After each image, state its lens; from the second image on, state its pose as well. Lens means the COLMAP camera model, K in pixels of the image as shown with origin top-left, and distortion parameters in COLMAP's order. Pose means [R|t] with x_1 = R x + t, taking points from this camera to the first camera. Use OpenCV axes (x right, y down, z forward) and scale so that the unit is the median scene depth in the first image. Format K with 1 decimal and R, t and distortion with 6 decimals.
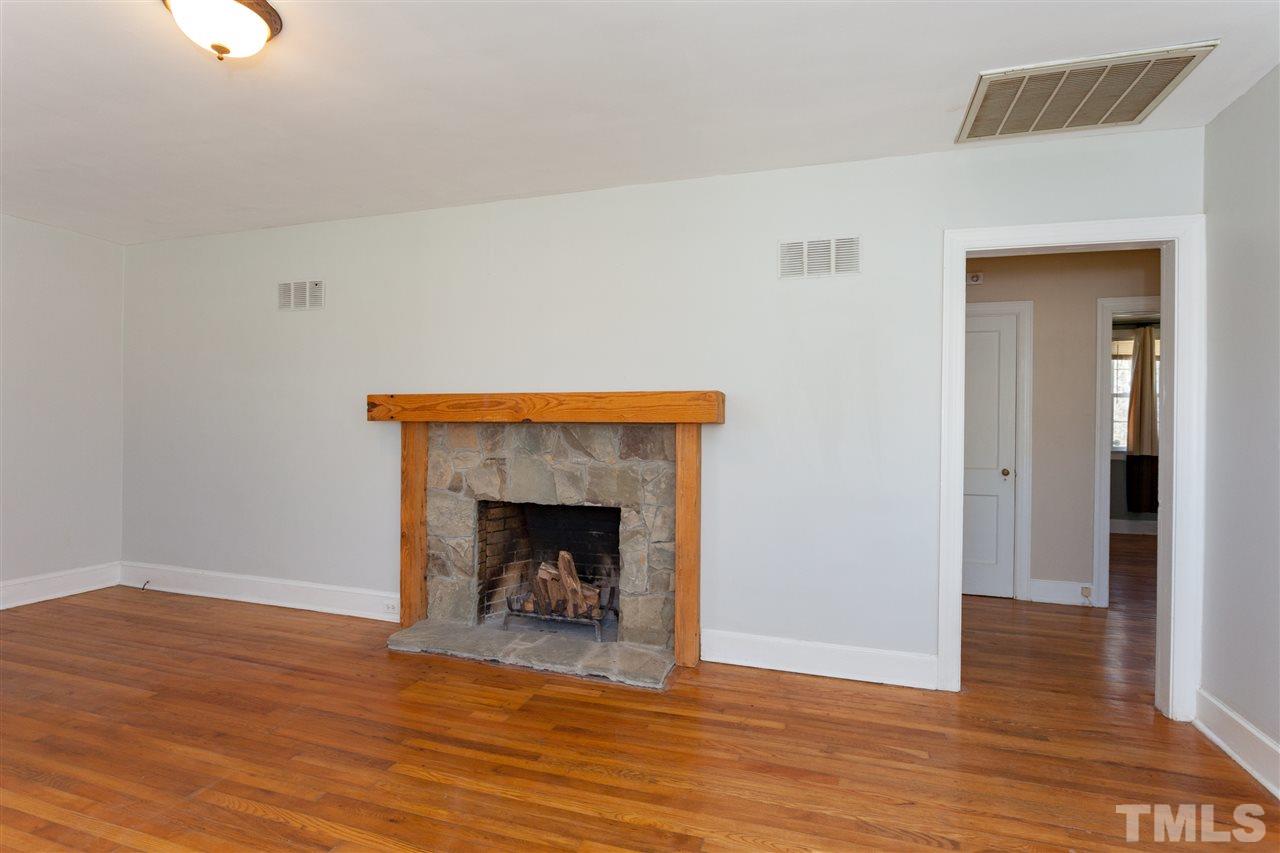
lens RADIAL K [[604.3, 0, 657.5], [0, 604.3, 423.2], [0, 0, 1]] dist [-0.001936, -0.000680]
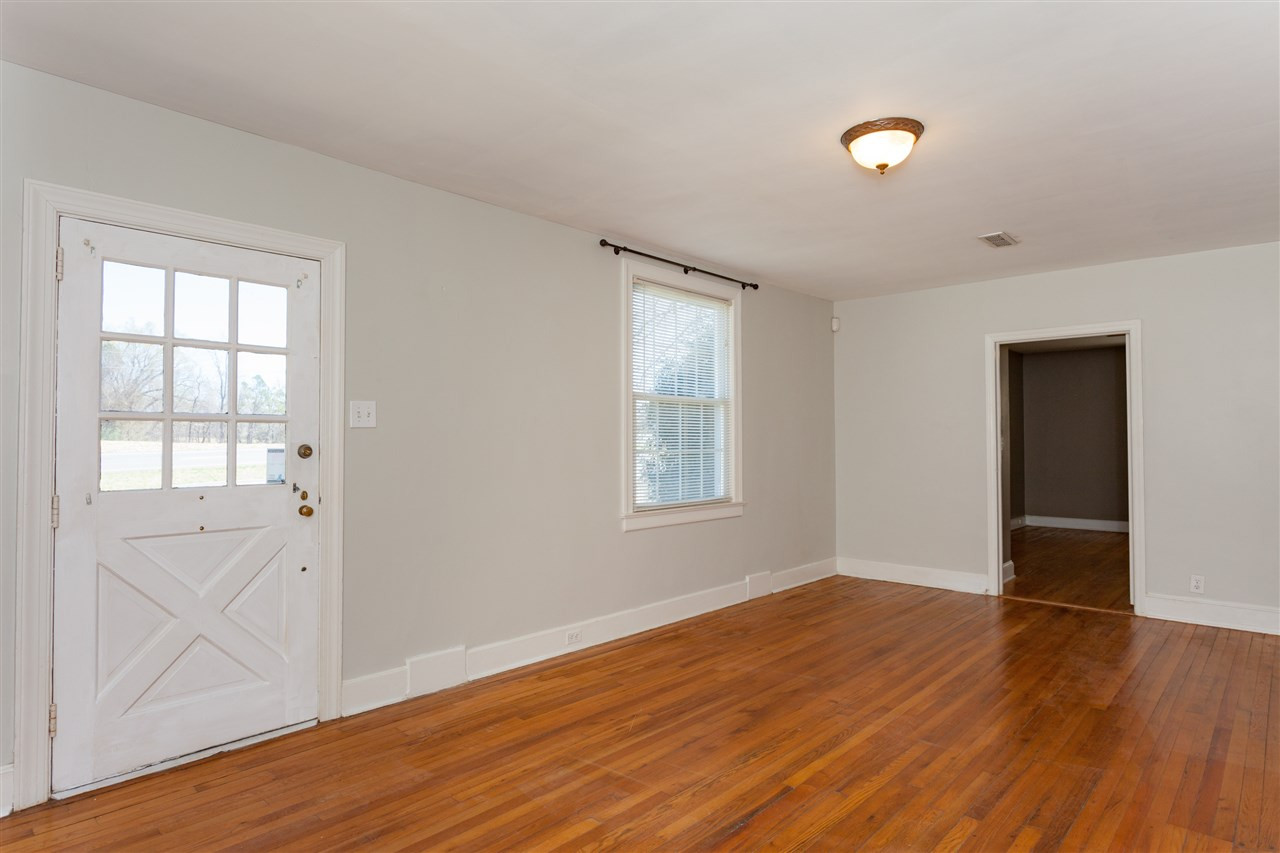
lens RADIAL K [[719.0, 0, 642.6], [0, 719.0, 434.0], [0, 0, 1]] dist [-0.004306, -0.001036]
pose [[-0.433978, -0.015878, -0.900784, 0.507193], [0.004640, 0.999792, -0.019858, -0.003321], [0.900911, -0.012797, -0.433814, 0.664907]]
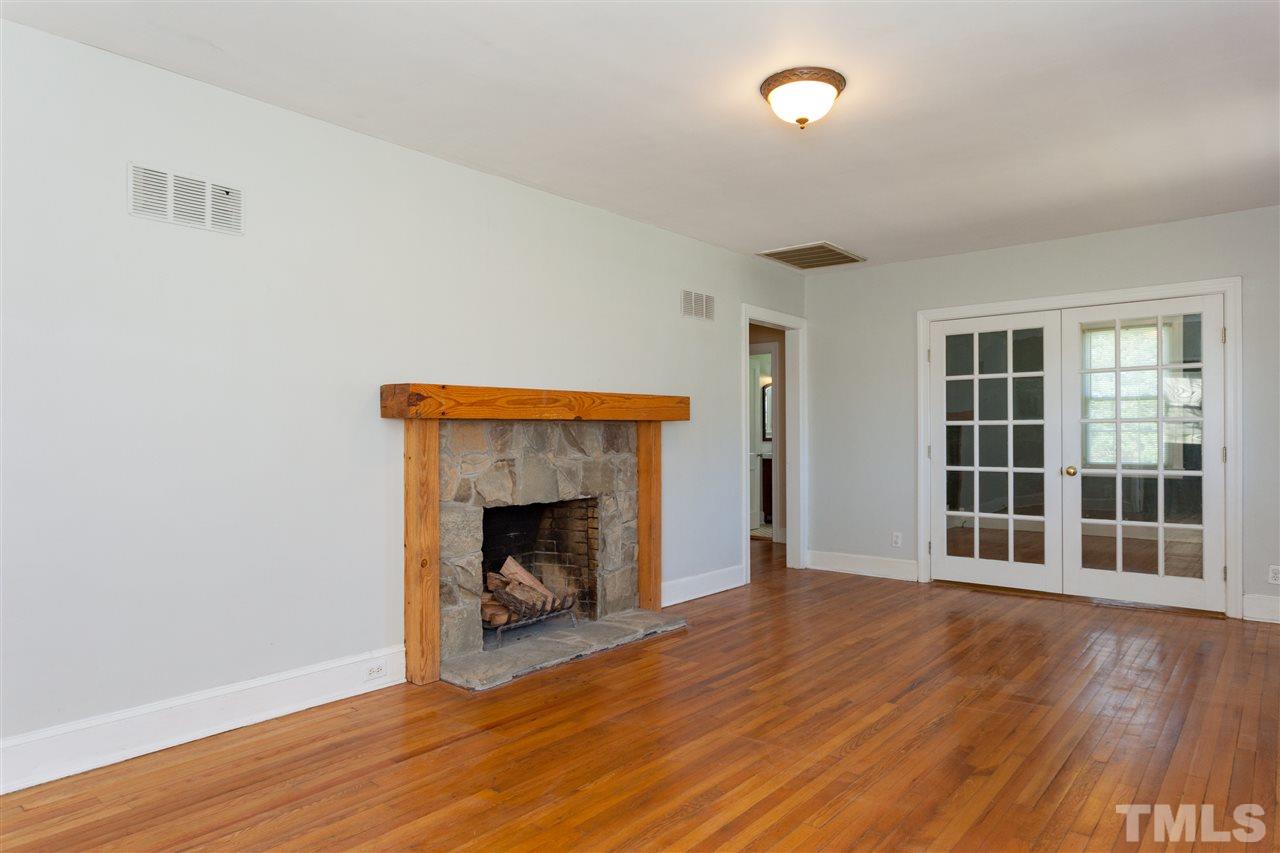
lens RADIAL K [[745.0, 0, 640.0], [0, 745.0, 426.5], [0, 0, 1]] dist [-0.003594, -0.000556]
pose [[0.404651, -0.006318, 0.914449, -1.269495], [0.001840, 0.999980, 0.006095, 0.001983], [-0.914469, -0.000784, 0.404655, 0.375299]]
